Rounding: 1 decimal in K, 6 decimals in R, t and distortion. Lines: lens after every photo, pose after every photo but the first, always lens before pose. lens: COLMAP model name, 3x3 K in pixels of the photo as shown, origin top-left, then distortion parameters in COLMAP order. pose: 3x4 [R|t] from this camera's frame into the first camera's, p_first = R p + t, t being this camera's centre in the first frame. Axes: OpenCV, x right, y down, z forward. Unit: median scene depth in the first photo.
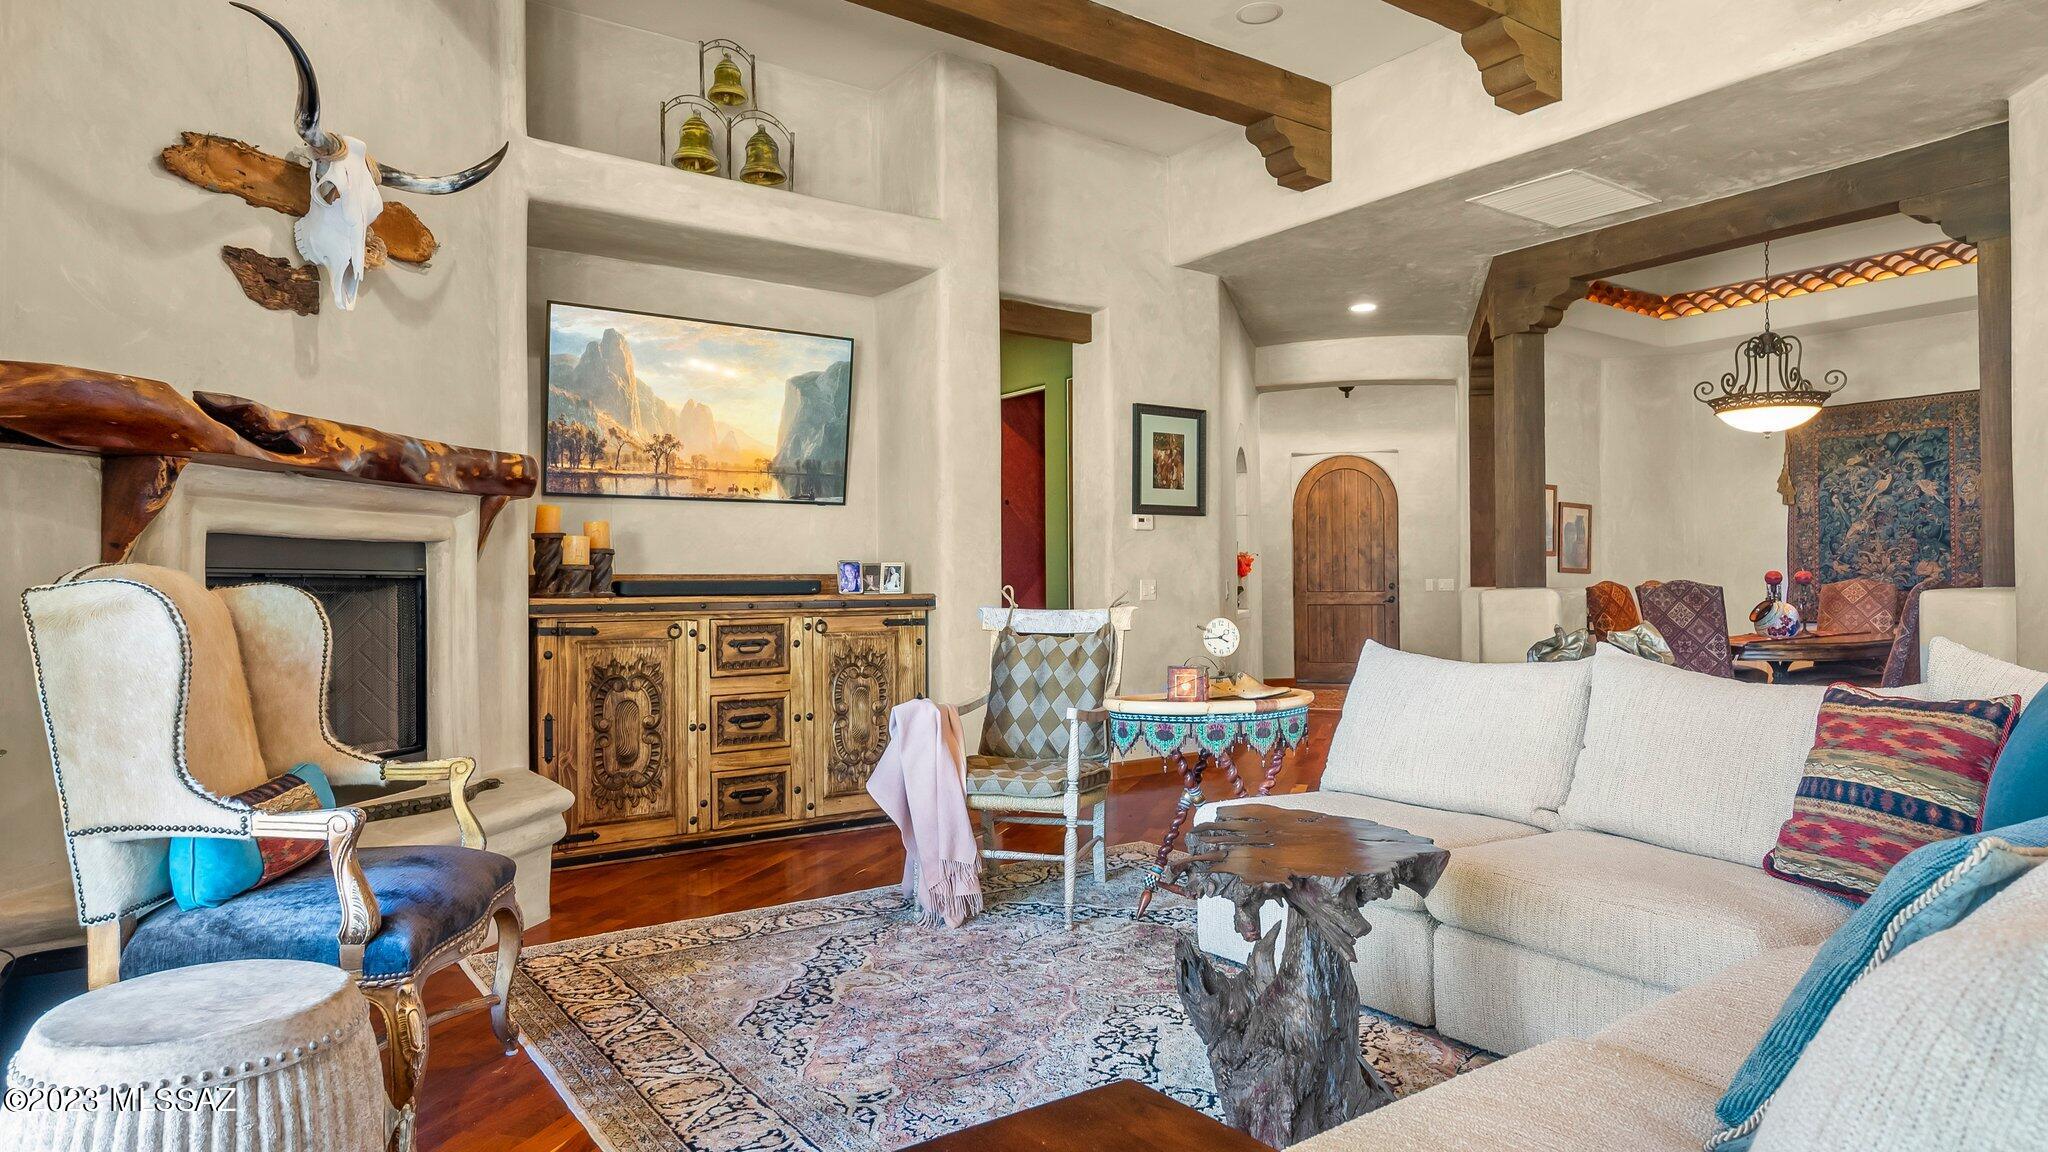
lens RADIAL K [[1182.5, 0, 1016.3], [0, 1182.5, 581.7], [0, 0, 1]] dist [0.001223, -0.000678]
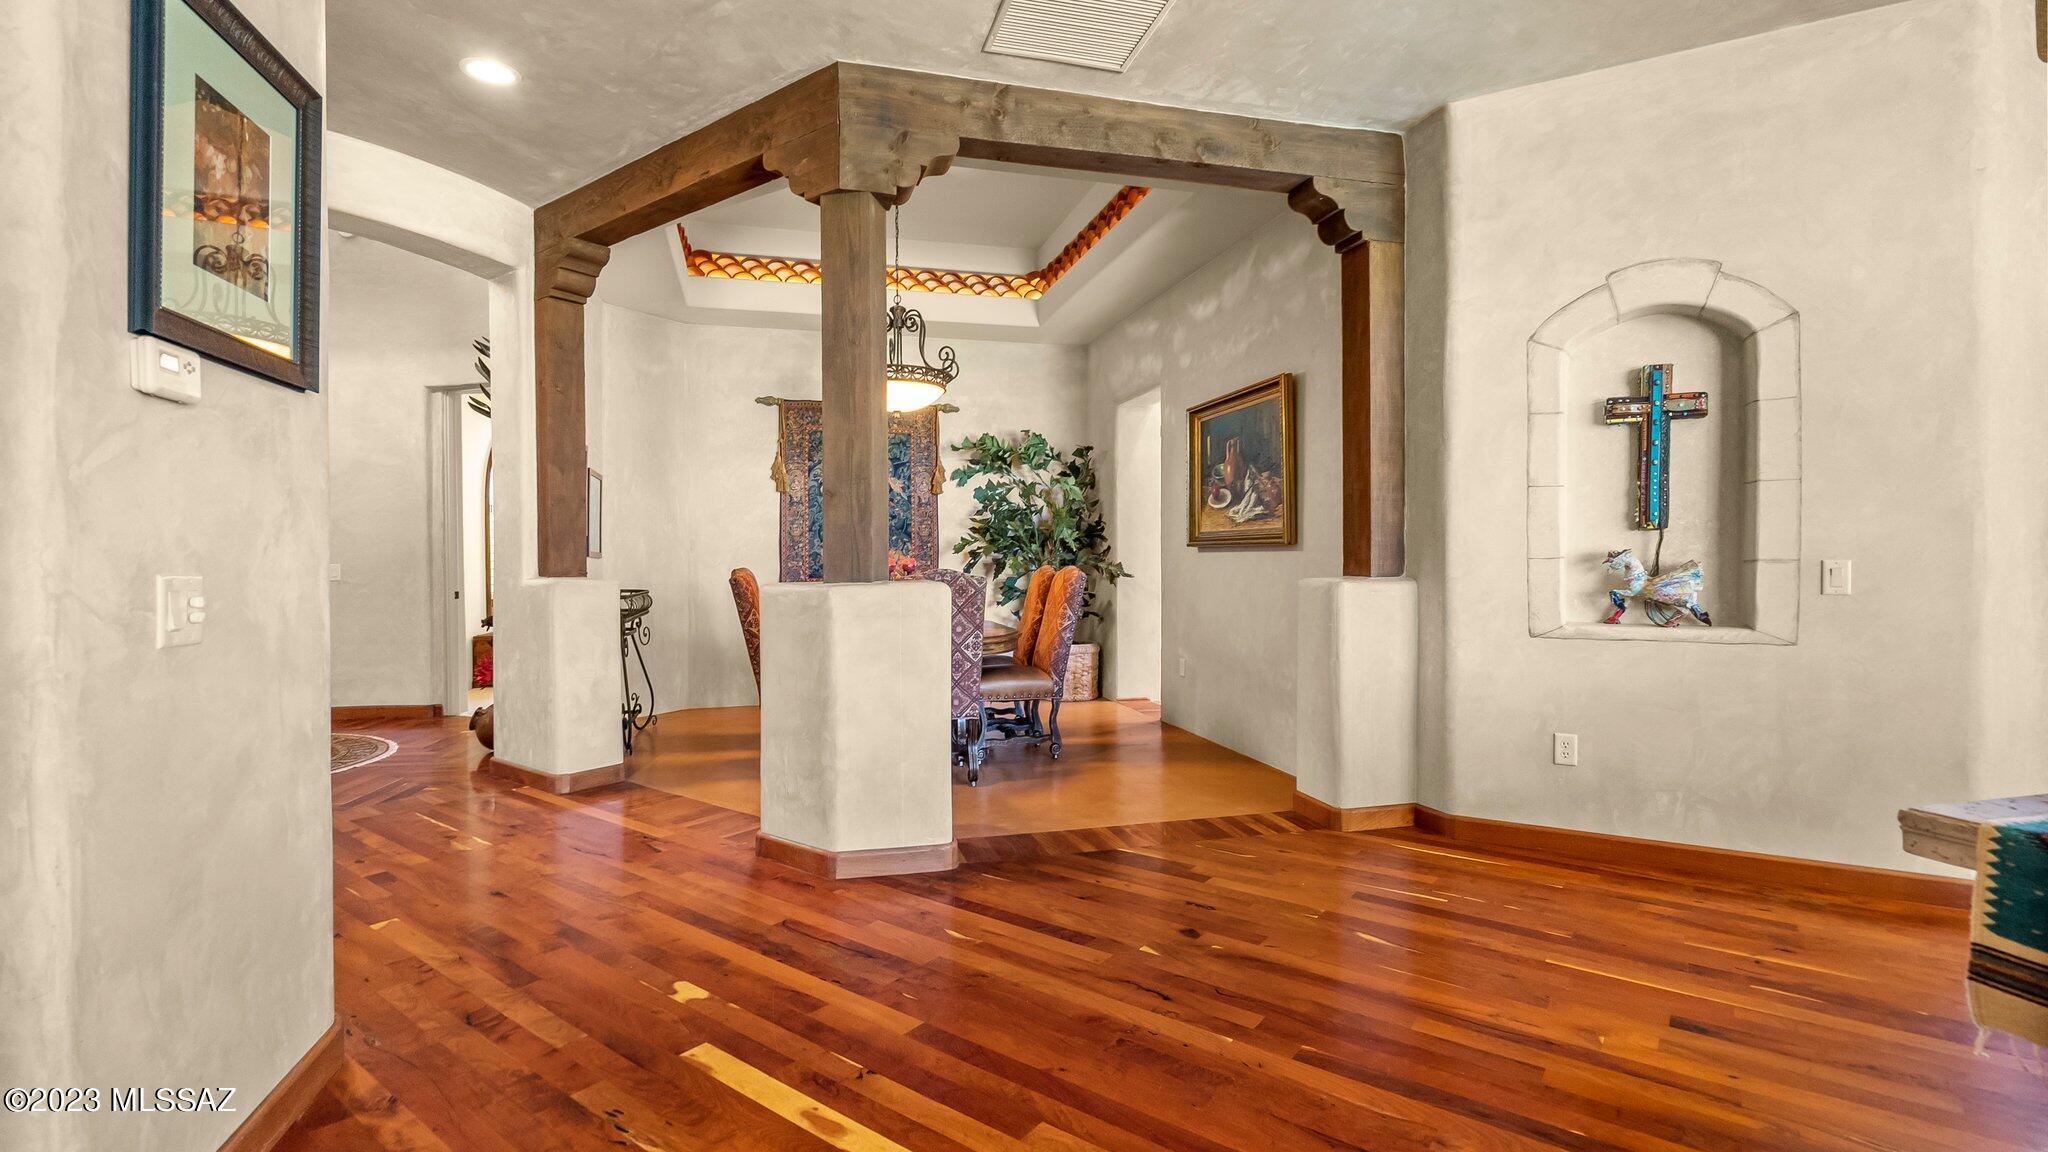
lens RADIAL K [[927.0, 0, 1007.8], [0, 927.0, 570.6], [0, 0, 1]] dist [0.001729, 0.000397]
pose [[0.351339, -0.006319, 0.936227, -0.023887], [0.000412, 0.999978, 0.006594, -0.003282], [-0.936248, -0.001931, 0.351334, 0.566660]]
